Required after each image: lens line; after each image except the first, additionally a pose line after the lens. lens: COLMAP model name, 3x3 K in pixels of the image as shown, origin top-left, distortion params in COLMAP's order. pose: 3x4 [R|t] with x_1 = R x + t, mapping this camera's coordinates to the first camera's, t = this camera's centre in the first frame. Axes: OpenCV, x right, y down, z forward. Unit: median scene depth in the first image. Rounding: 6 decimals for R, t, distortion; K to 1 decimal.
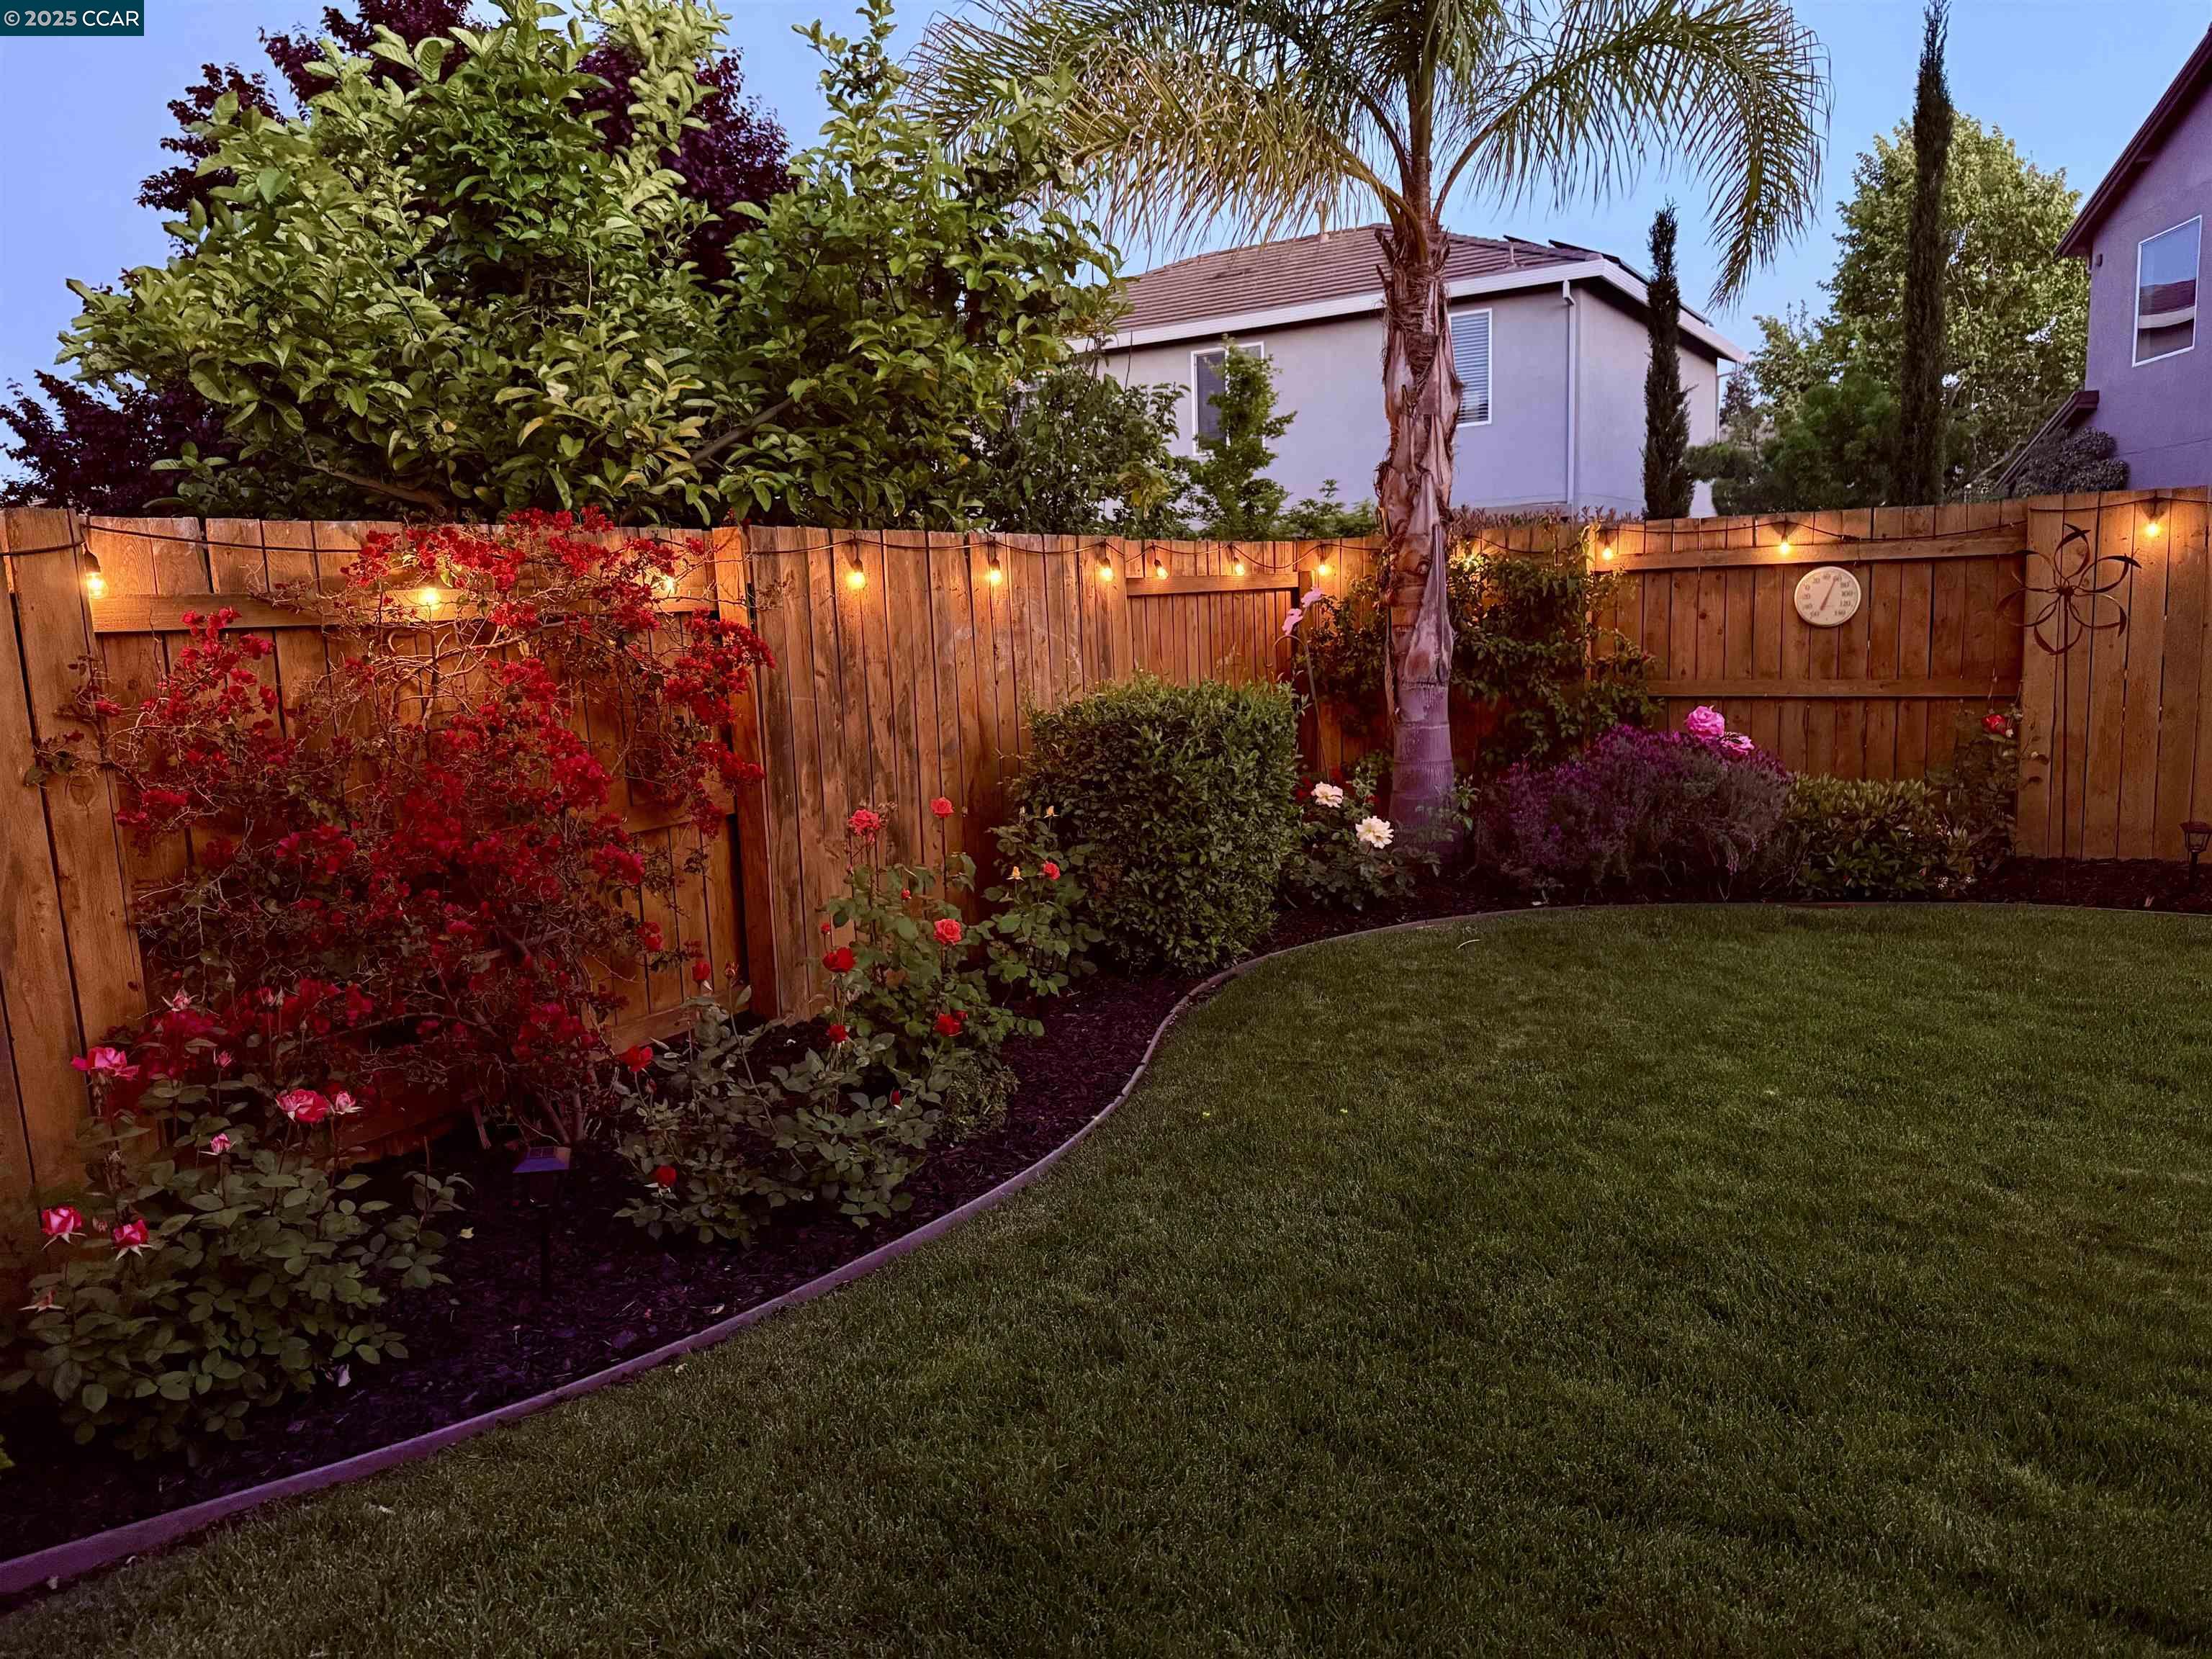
lens RADIAL K [[1635.1, 0, 1106.0], [0, 1635.1, 829.5], [0, 0, 1]] dist [0.003542, 0.001640]
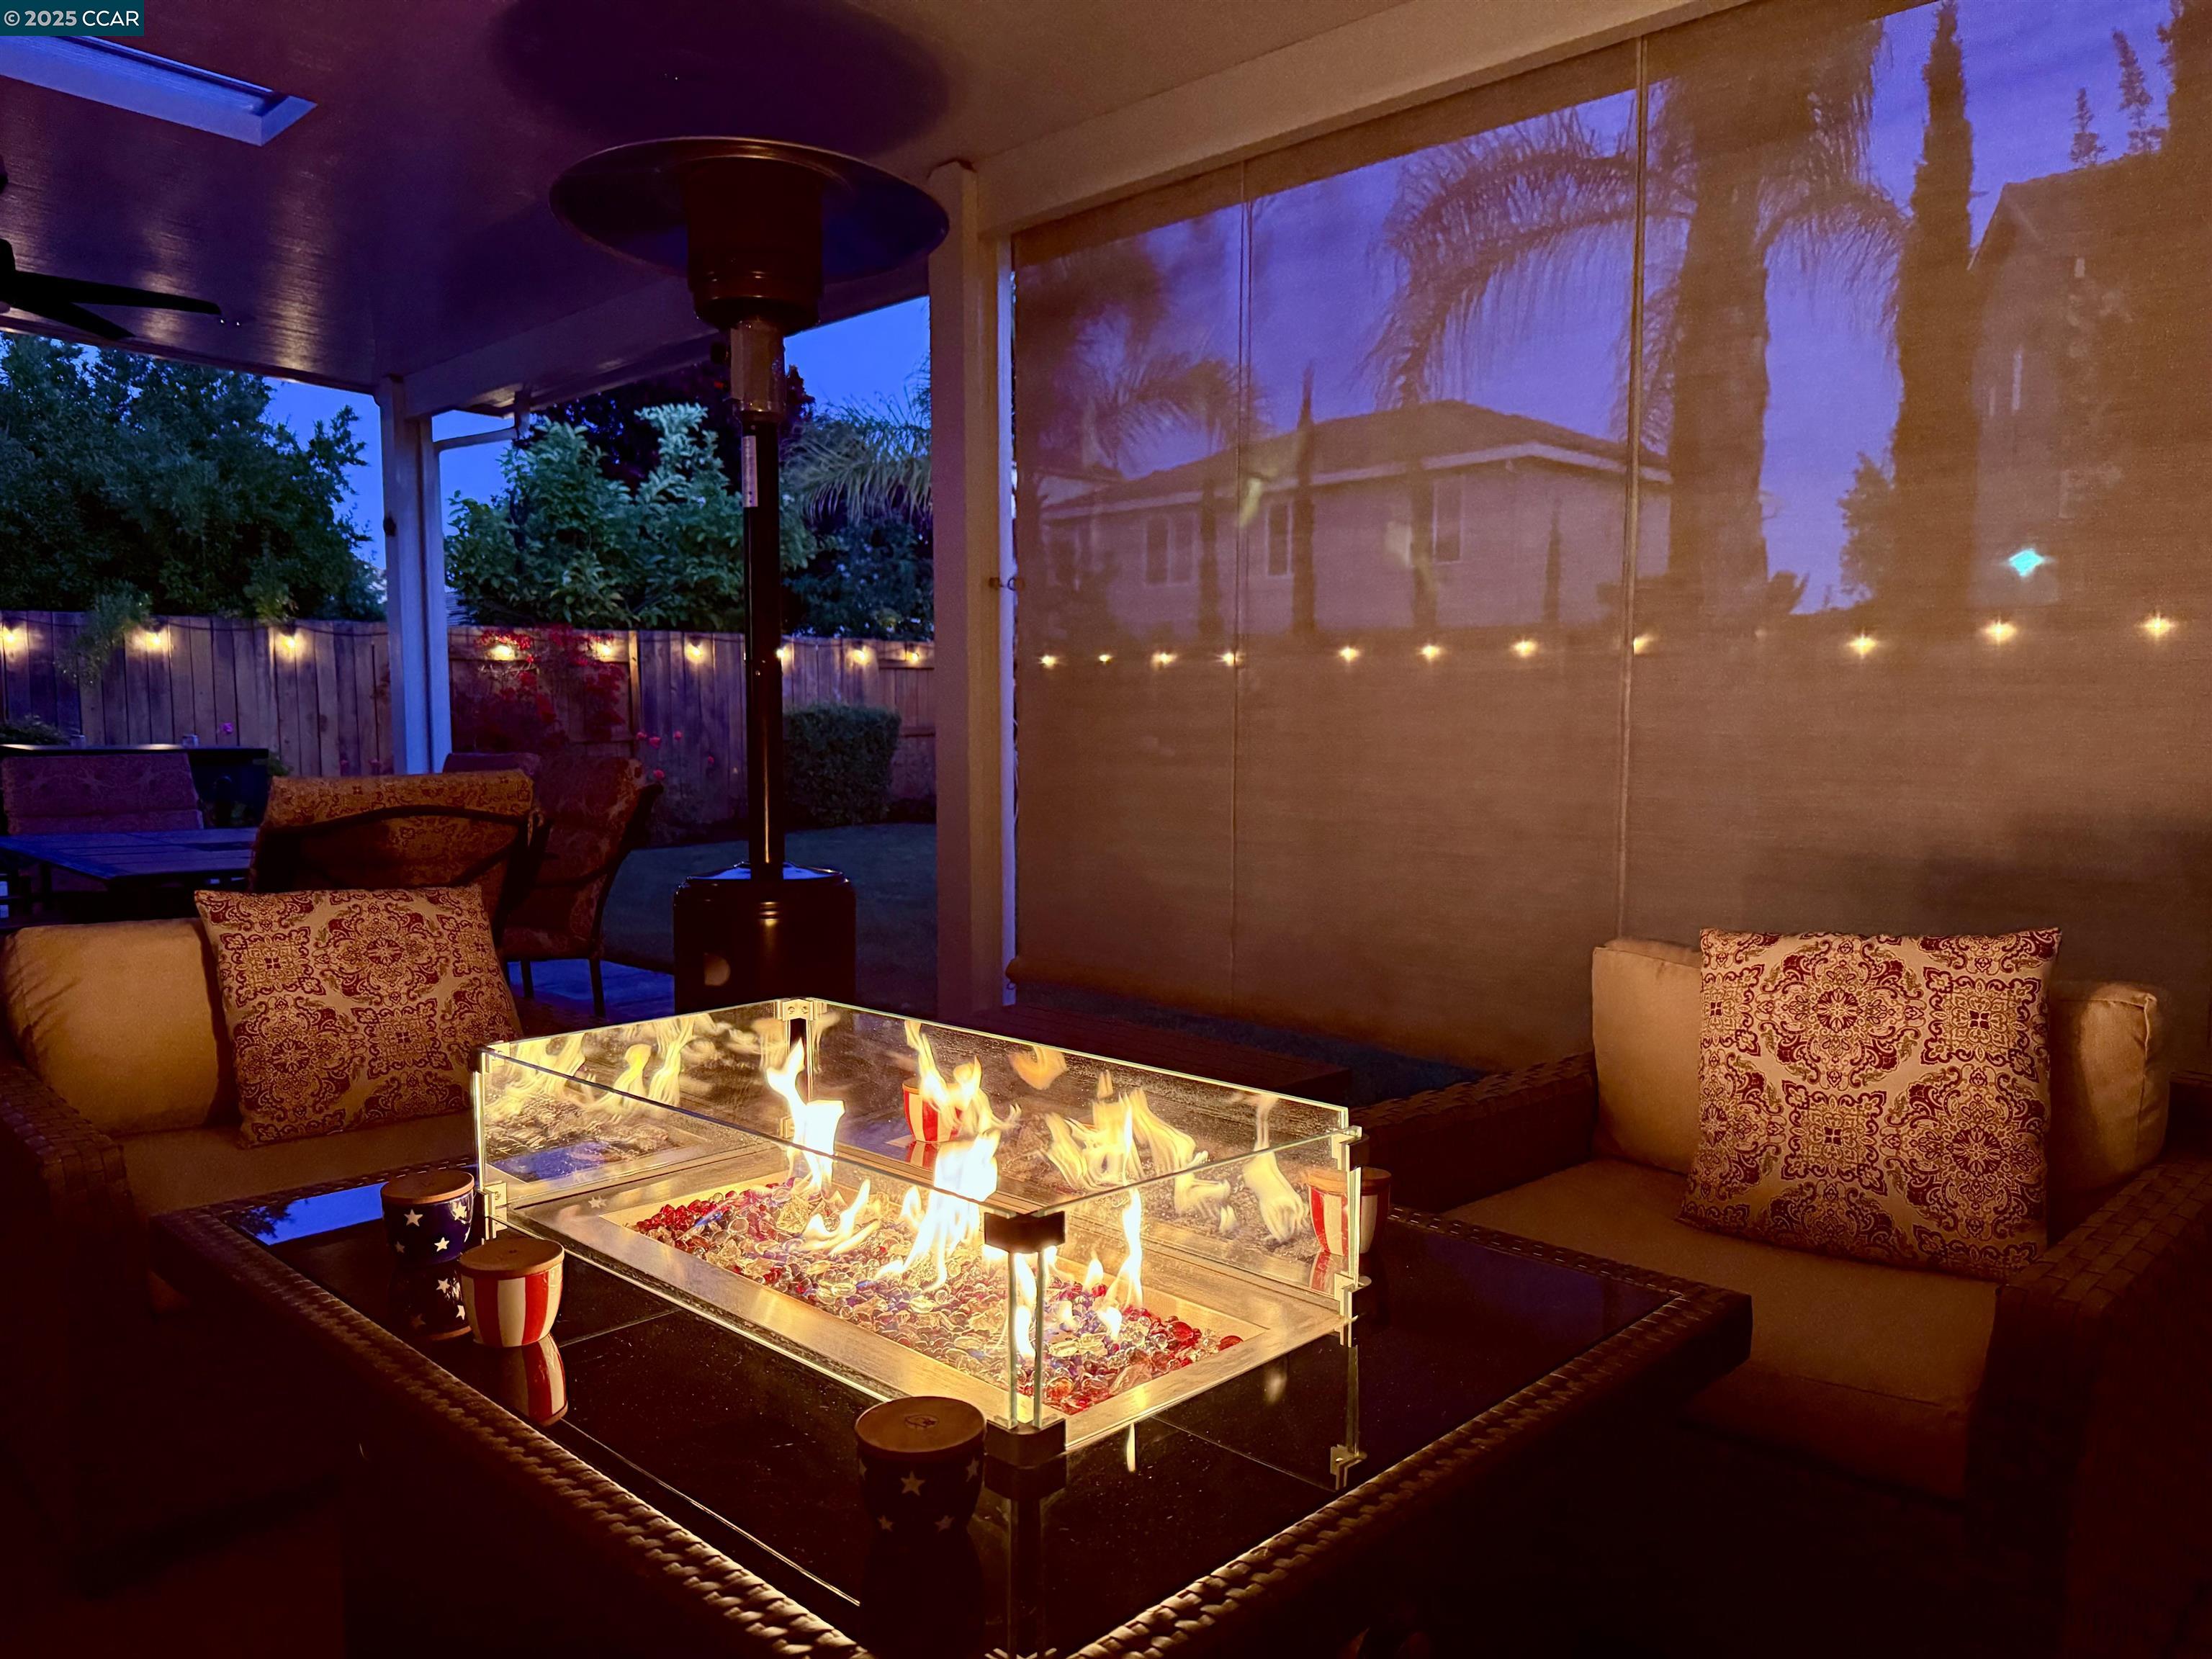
lens RADIAL K [[1635.1, 0, 1106.0], [0, 1635.1, 829.5], [0, 0, 1]] dist [0.003542, 0.001640]
pose [[0.968025, 0.059092, -0.243794, 1.110026], [-0.072842, 0.996199, -0.047764, 0.194645], [0.240045, 0.063995, 0.968650, -1.280221]]
